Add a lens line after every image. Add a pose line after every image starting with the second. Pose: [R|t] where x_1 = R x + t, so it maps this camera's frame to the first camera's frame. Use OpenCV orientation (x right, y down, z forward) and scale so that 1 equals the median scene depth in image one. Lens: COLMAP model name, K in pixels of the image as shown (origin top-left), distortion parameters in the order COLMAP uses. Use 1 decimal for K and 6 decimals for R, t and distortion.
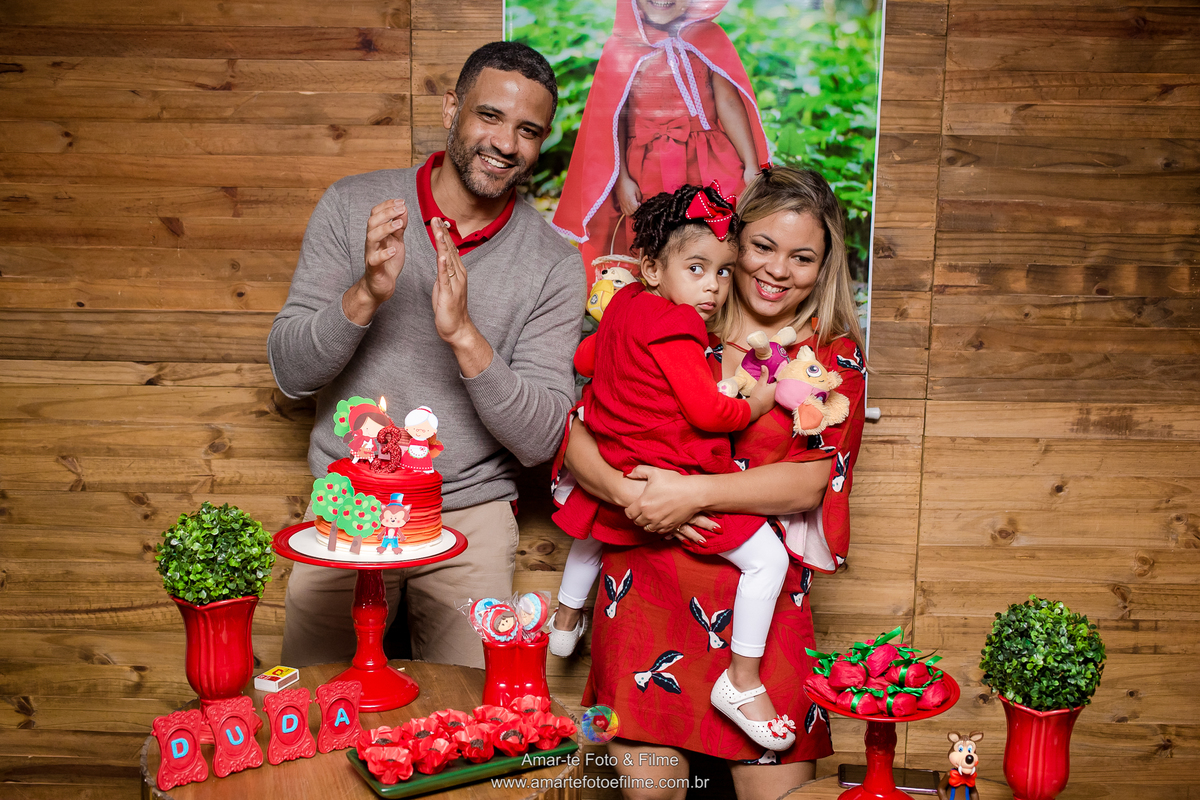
lens RADIAL K [[1337.7, 0, 573.4], [0, 1337.7, 402.6], [0, 0, 1]] dist [-0.025225, 0.000000]
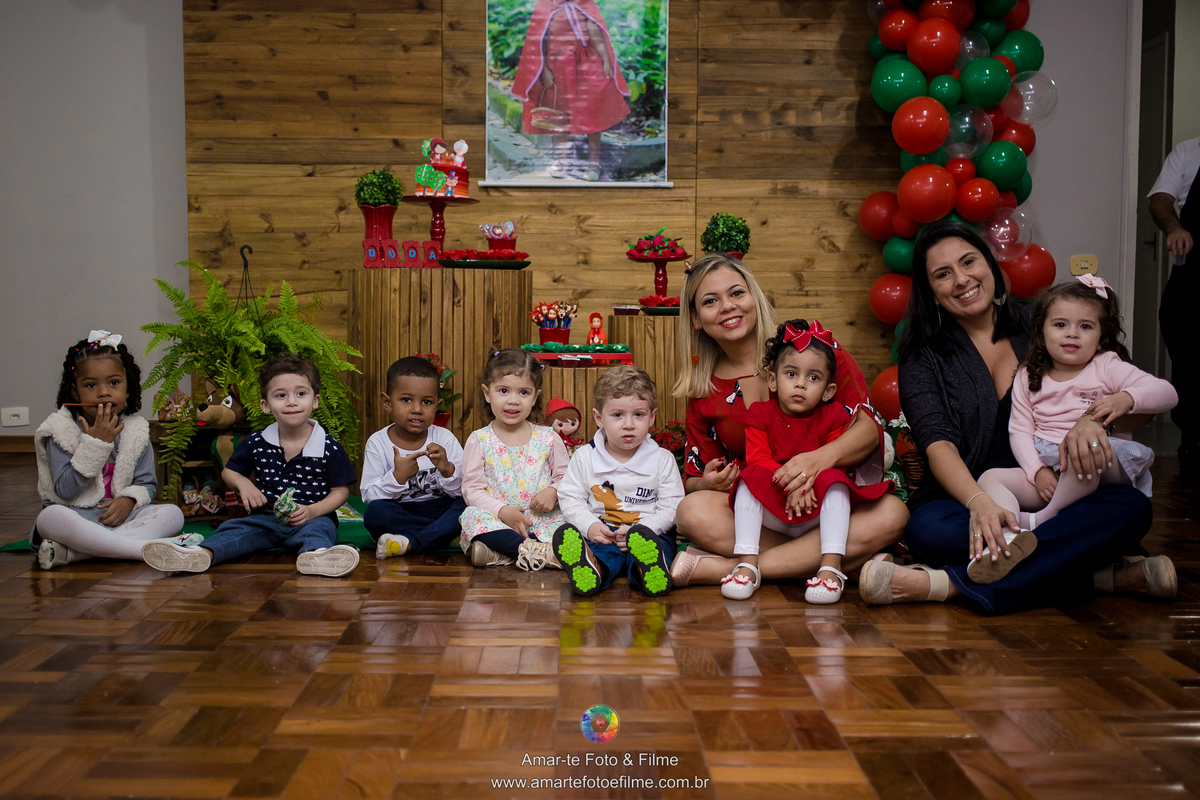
lens RADIAL K [[1370.0, 0, 550.7], [0, 1370.0, 400.5], [0, 0, 1]] dist [-0.021057, 0.000000]
pose [[0.999007, -0.012941, 0.042639, -0.050637], [0.016565, 0.996177, -0.085771, 0.518556], [-0.041366, 0.086392, 0.995402, -1.051131]]
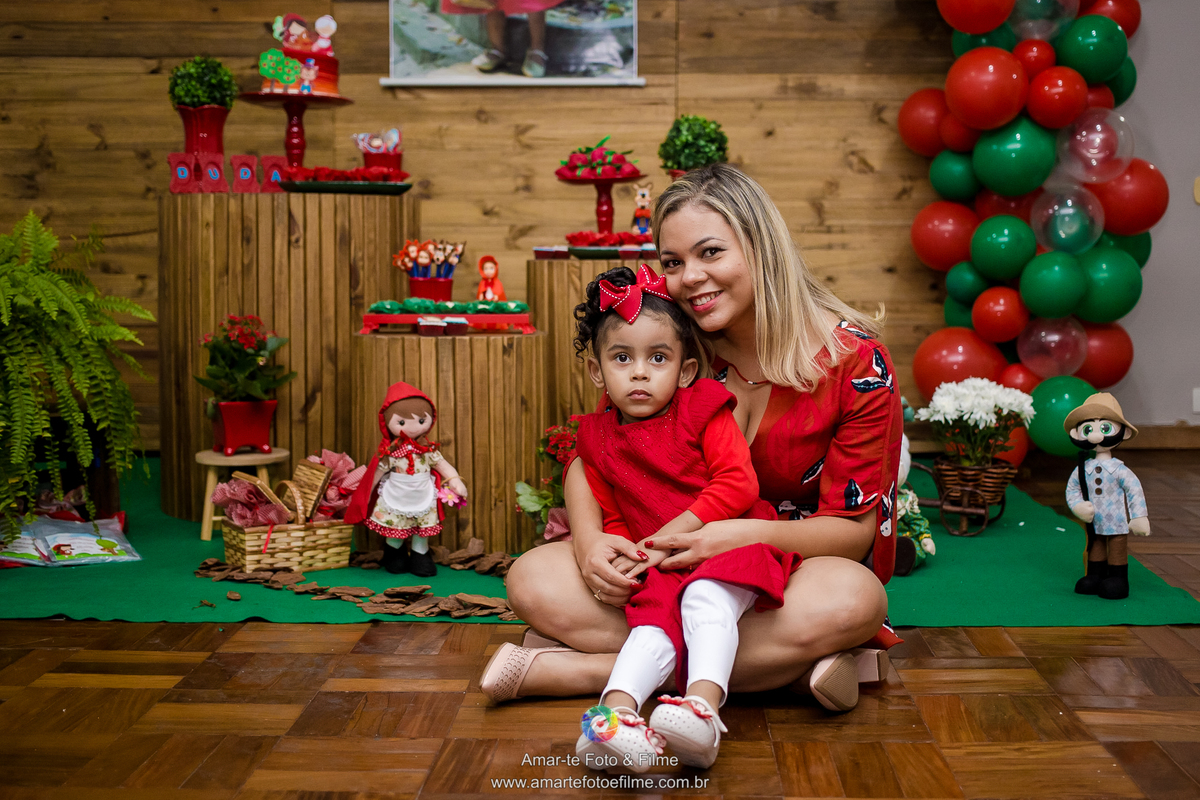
lens RADIAL K [[1517.4, 0, 602.0], [0, 1517.4, 372.2], [0, 0, 1]] dist [-0.012624, 0.000000]
pose [[0.999786, -0.014411, 0.014871, 0.154029], [0.015500, 0.996993, -0.075919, 0.466572], [-0.013732, 0.076134, 0.997003, -0.672447]]
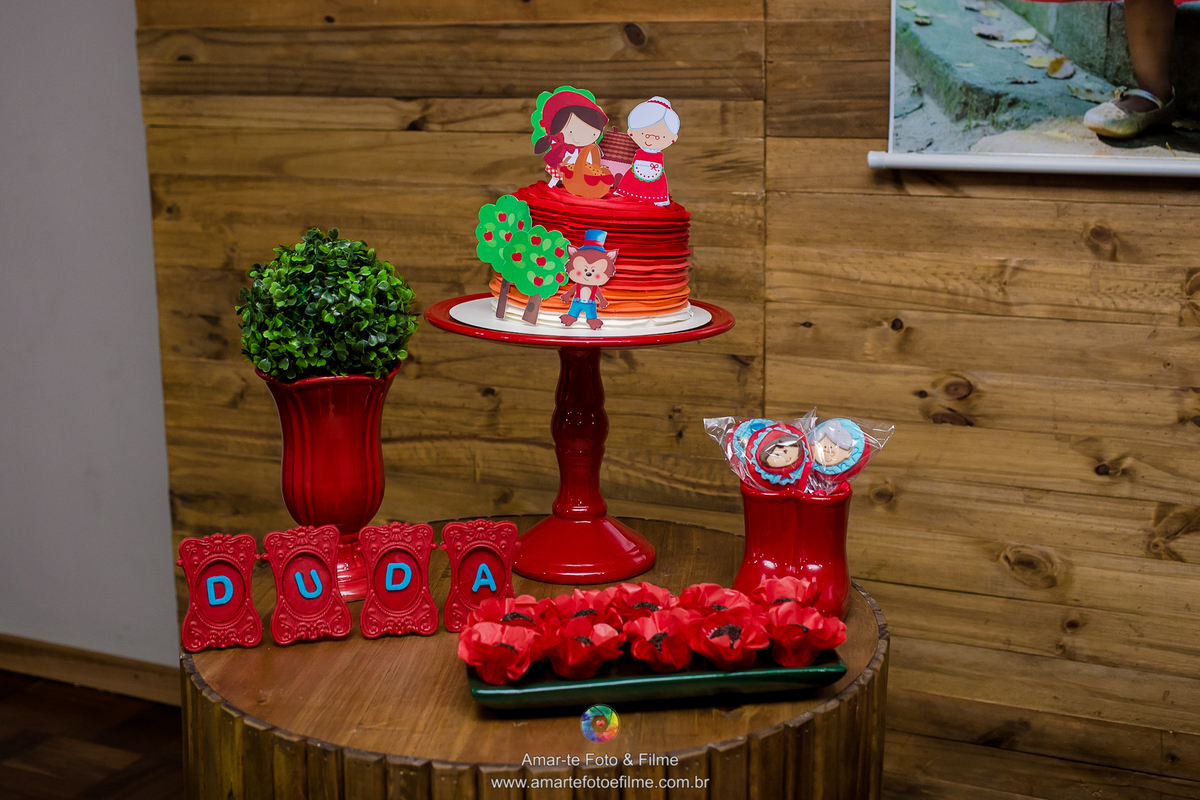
lens RADIAL K [[1621.5, 0, 599.7], [0, 1621.5, 298.6], [0, 0, 1]] dist [-0.044245, 0.000000]
pose [[0.924268, 0.038531, -0.379794, 0.118009], [-0.040566, 0.999173, 0.002646, 0.074449], [0.379582, 0.012962, 0.925067, 0.234618]]
